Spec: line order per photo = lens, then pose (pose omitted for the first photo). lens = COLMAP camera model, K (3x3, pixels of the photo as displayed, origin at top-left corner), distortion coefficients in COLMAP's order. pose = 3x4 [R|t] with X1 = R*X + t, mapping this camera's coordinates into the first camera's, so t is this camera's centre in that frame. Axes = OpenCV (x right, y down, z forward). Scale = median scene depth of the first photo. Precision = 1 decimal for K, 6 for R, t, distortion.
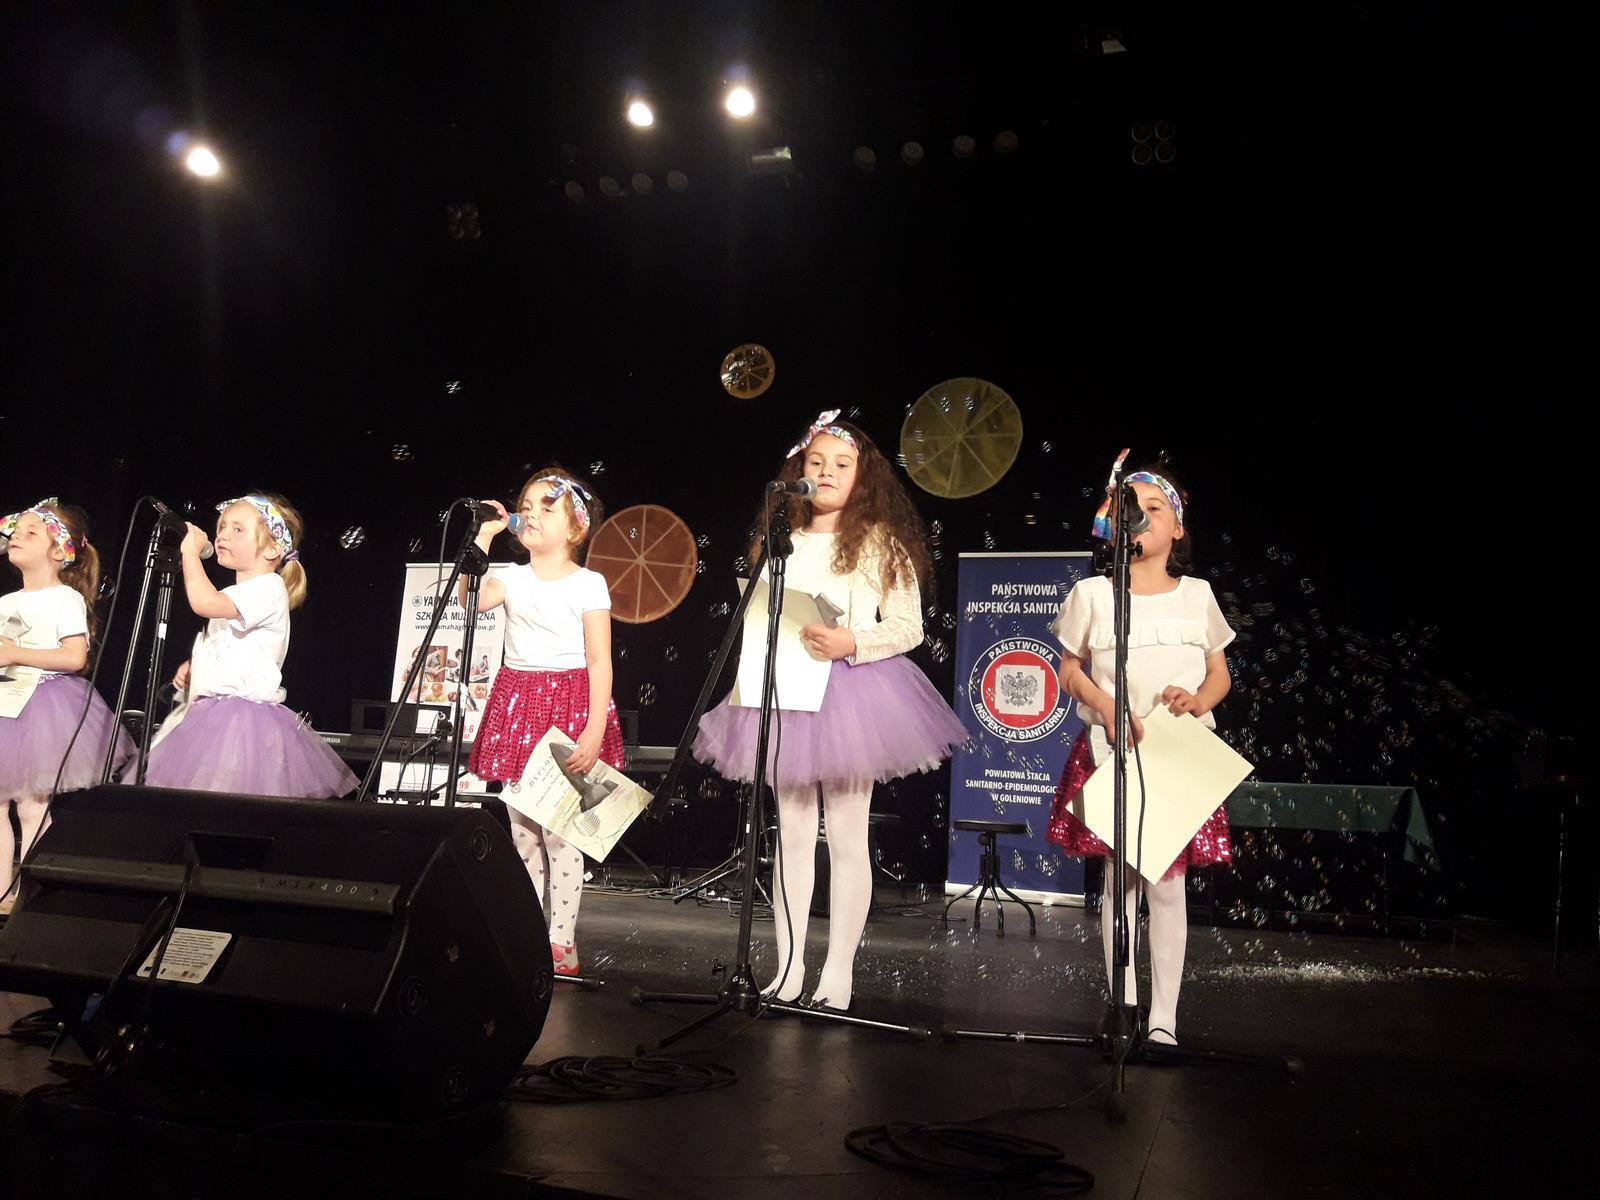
lens RADIAL K [[1270.4, 0, 800.0], [0, 1270.4, 600.0], [0, 0, 1]] dist [0.061362, -0.176181]
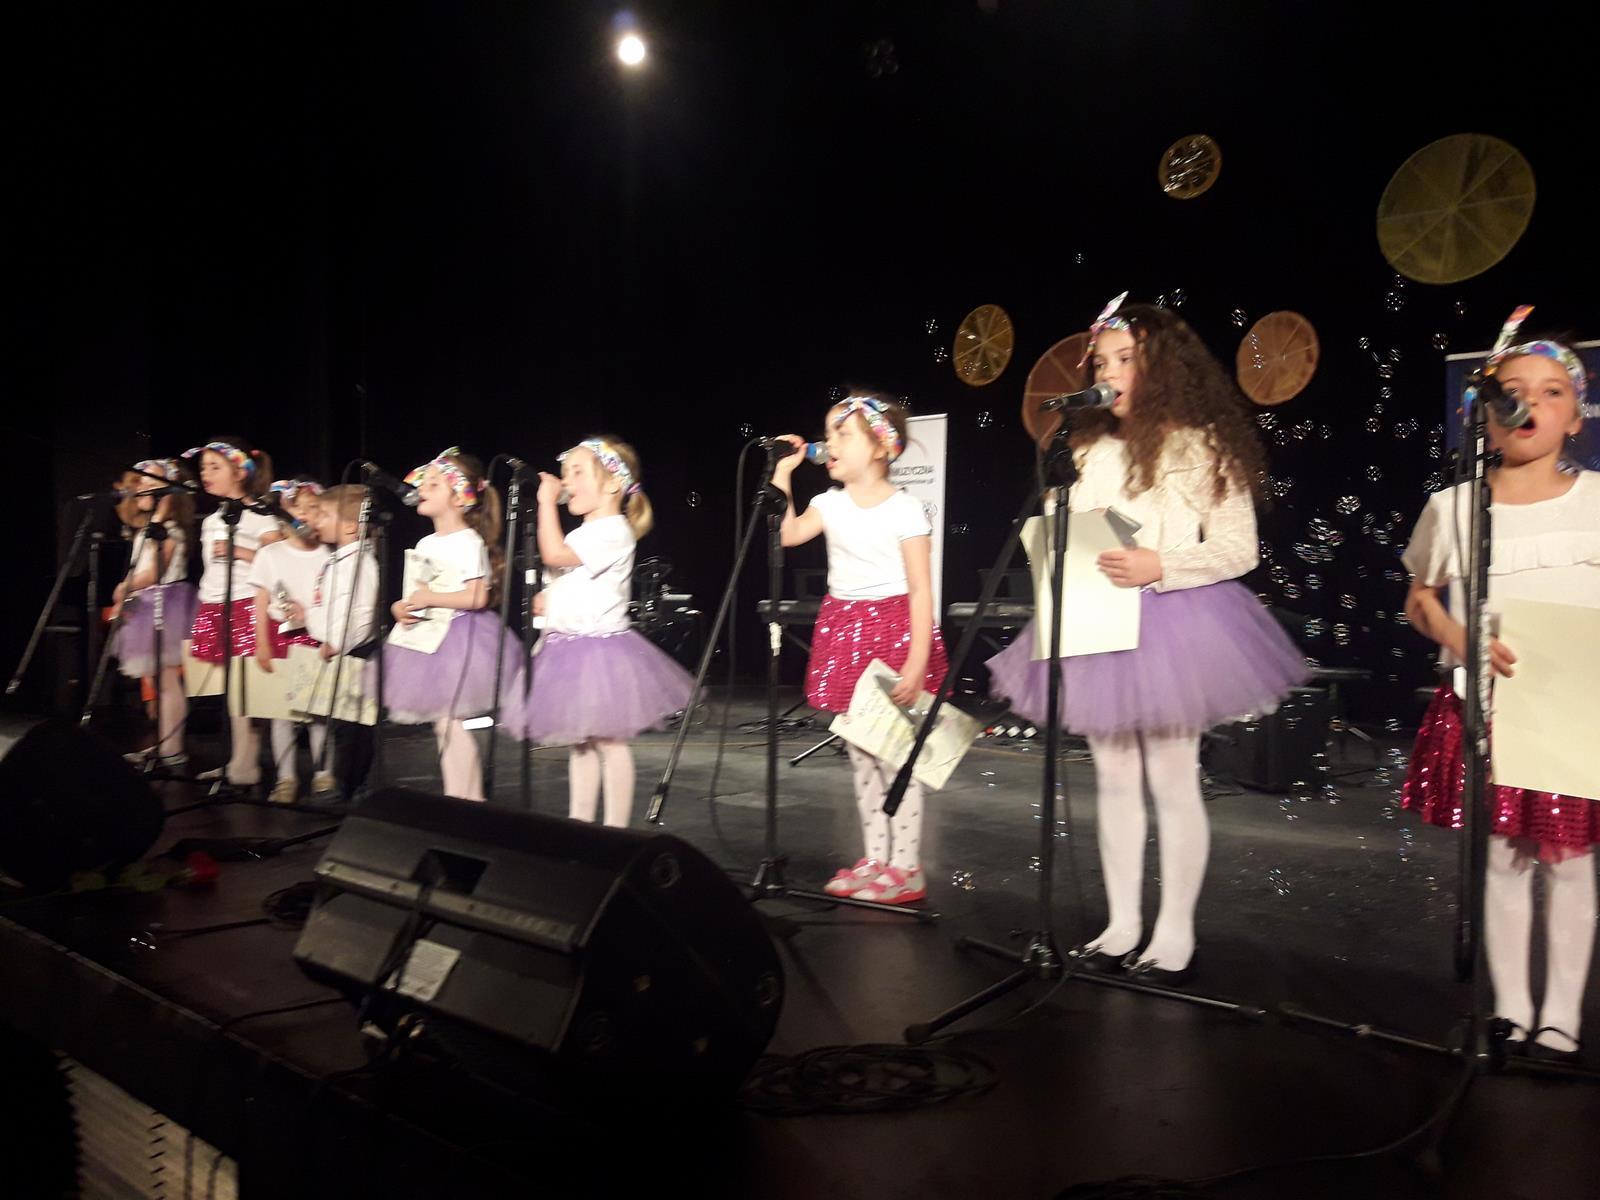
lens RADIAL K [[1299.9, 0, 757.1], [0, 1299.9, 599.5], [0, 0, 1]] dist [-0.024826, 0.000786]
pose [[0.921272, -0.048031, -0.385942, 0.100541], [0.097418, 0.989208, 0.109436, -0.057233], [0.376521, -0.138418, 0.916009, 0.060278]]
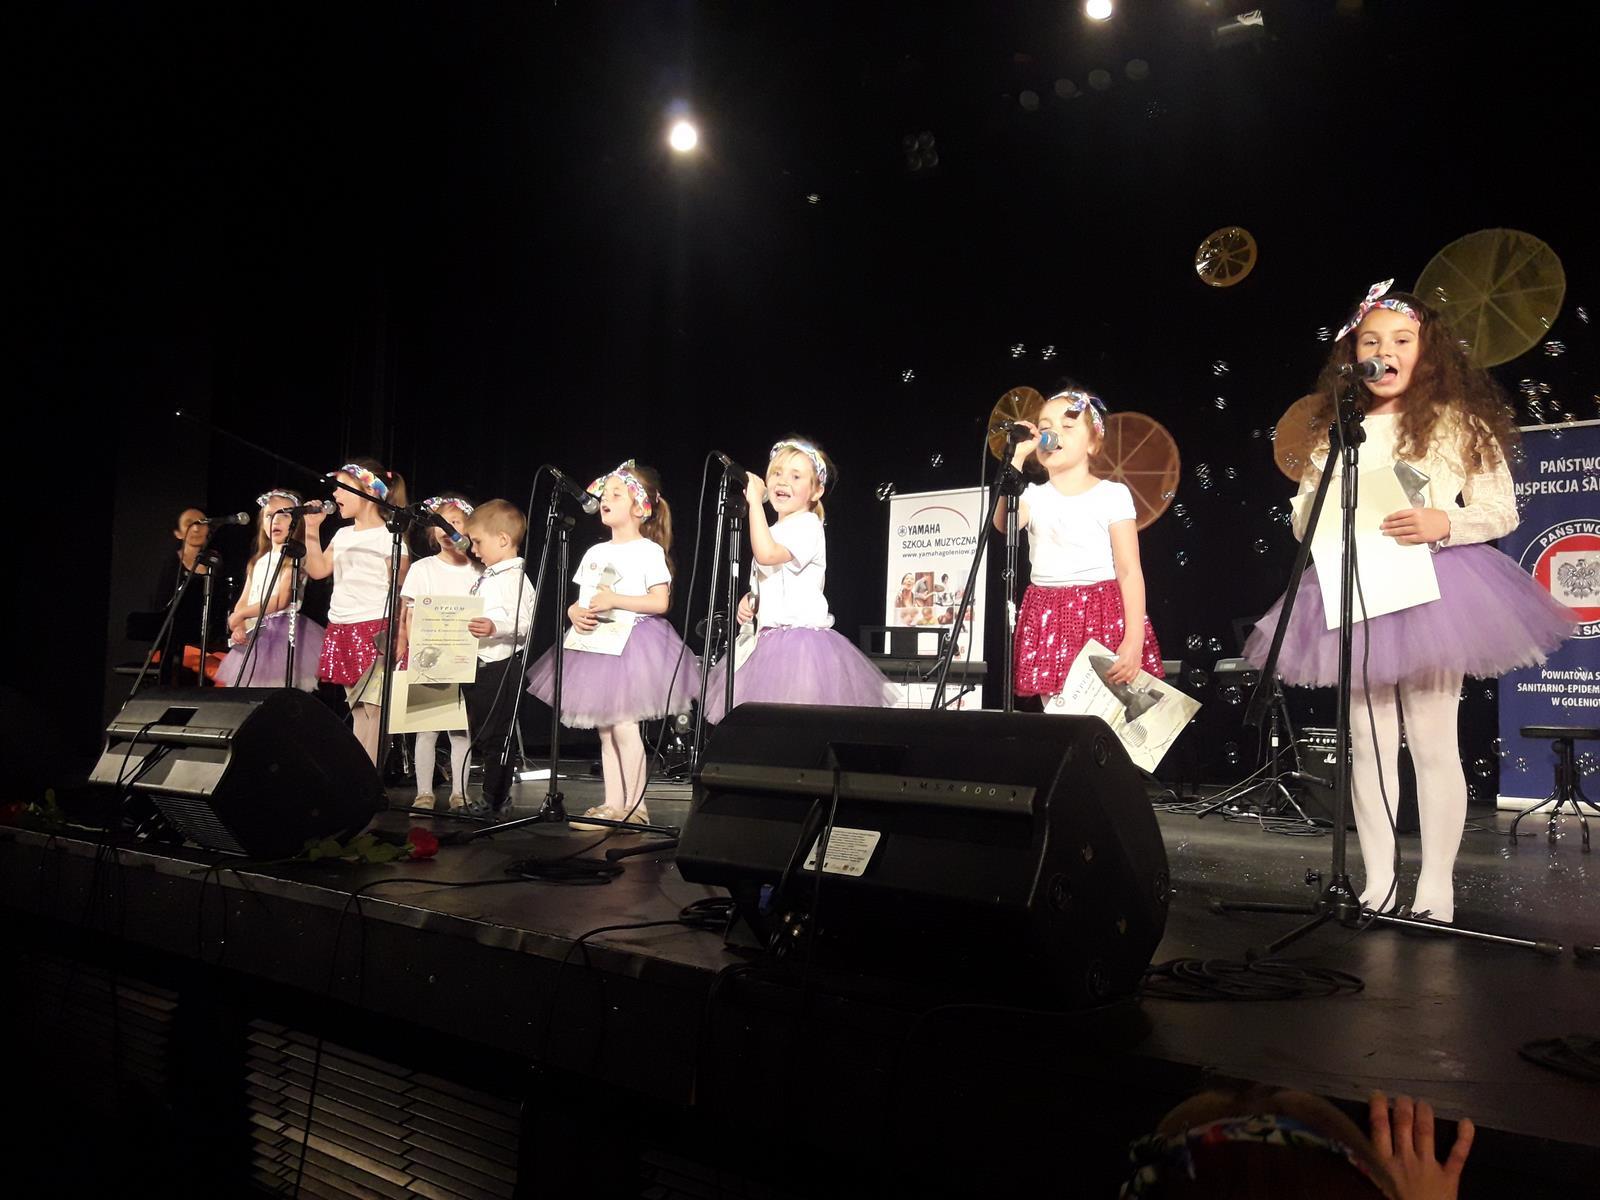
lens RADIAL K [[1270.4, 0, 800.0], [0, 1270.4, 600.0], [0, 0, 1]] dist [0.061362, -0.176181]
pose [[0.929867, -0.055519, -0.363681, -0.043334], [0.078566, 0.995710, 0.048876, 0.000399], [0.359408, -0.074021, 0.930240, -0.018996]]
